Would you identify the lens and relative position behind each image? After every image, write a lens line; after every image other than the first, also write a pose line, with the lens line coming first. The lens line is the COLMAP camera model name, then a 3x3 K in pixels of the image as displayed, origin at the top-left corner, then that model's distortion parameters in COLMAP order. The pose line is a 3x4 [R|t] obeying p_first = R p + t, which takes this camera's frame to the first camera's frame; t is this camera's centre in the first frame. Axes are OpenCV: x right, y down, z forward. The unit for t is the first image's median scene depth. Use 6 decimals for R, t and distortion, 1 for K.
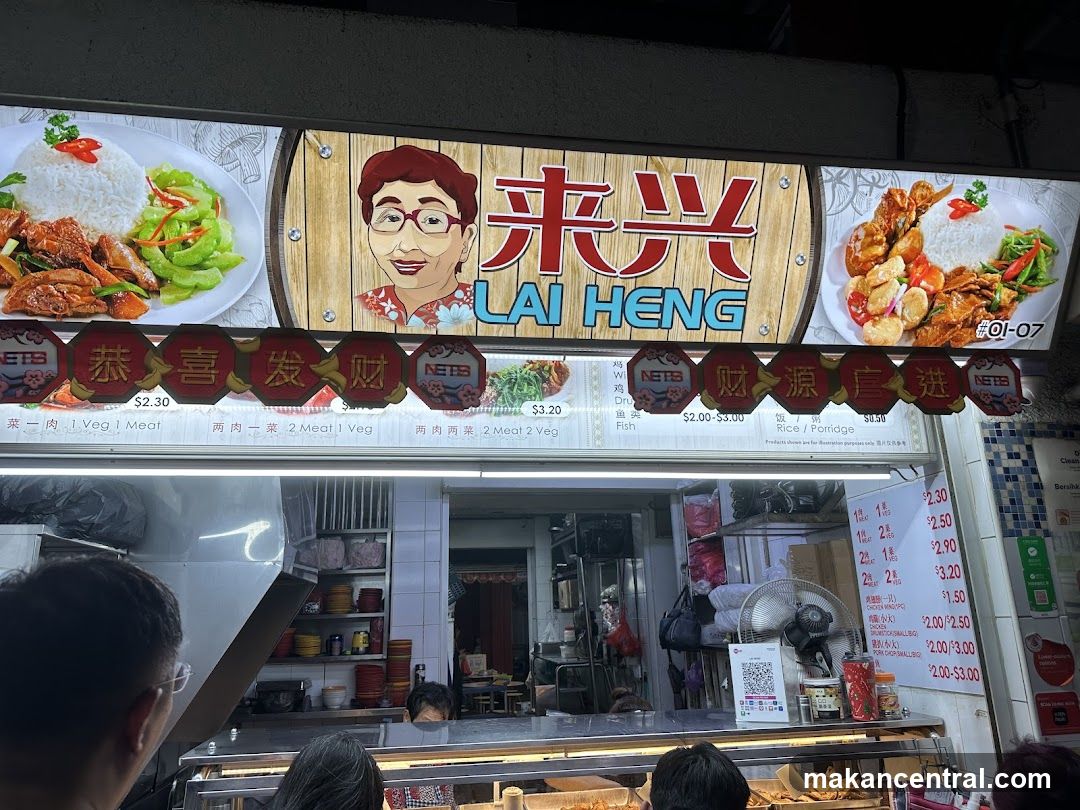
lens RADIAL K [[767.1, 0, 546.7], [0, 767.1, 400.7], [0, 0, 1]] dist [0.035652, -0.038764]
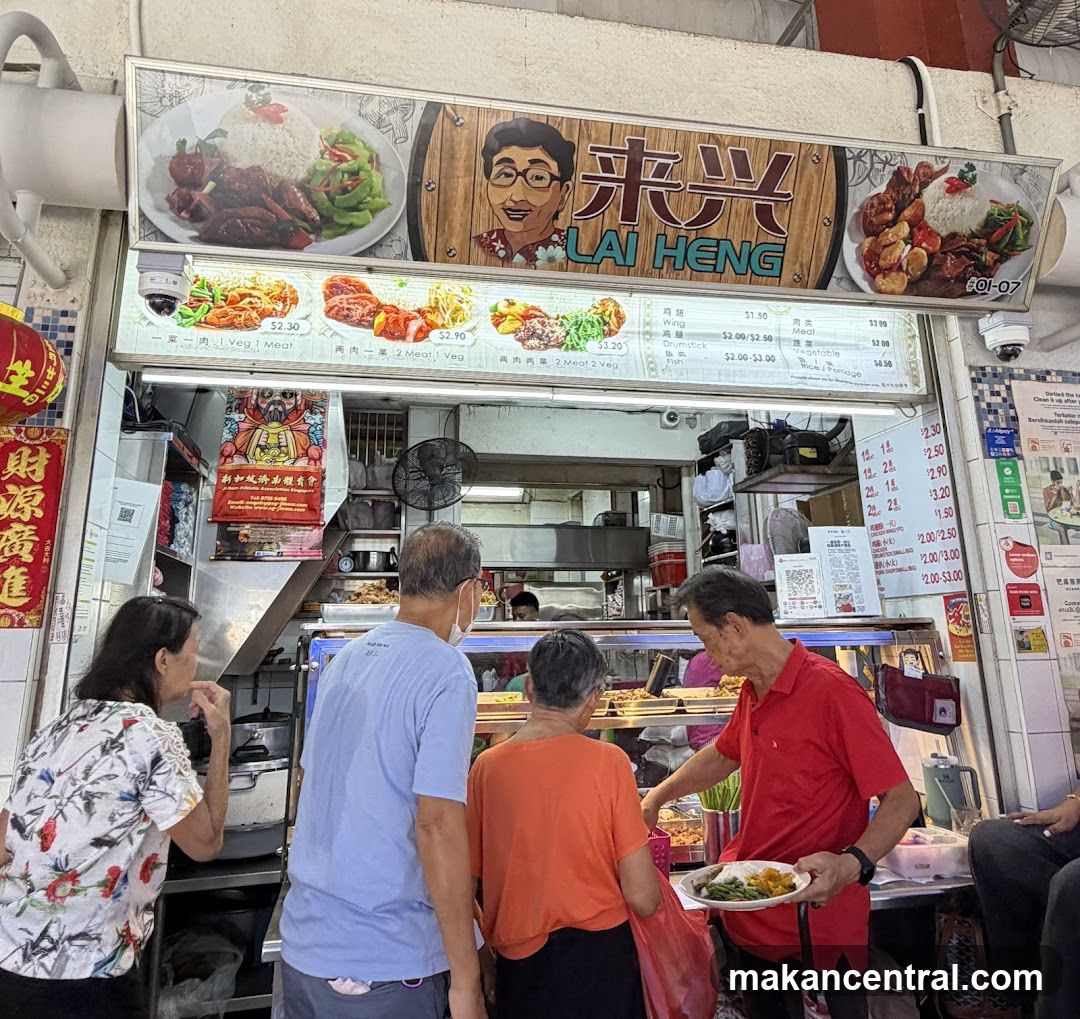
lens RADIAL K [[850.5, 0, 548.3], [0, 850.5, 407.6], [0, 0, 1]] dist [-0.015416, 0.027429]
pose [[0.999194, 0.023215, 0.032752, -0.158401], [-0.023231, 0.999730, 0.000086, 0.129121], [-0.032741, -0.000847, 0.999464, -0.353381]]
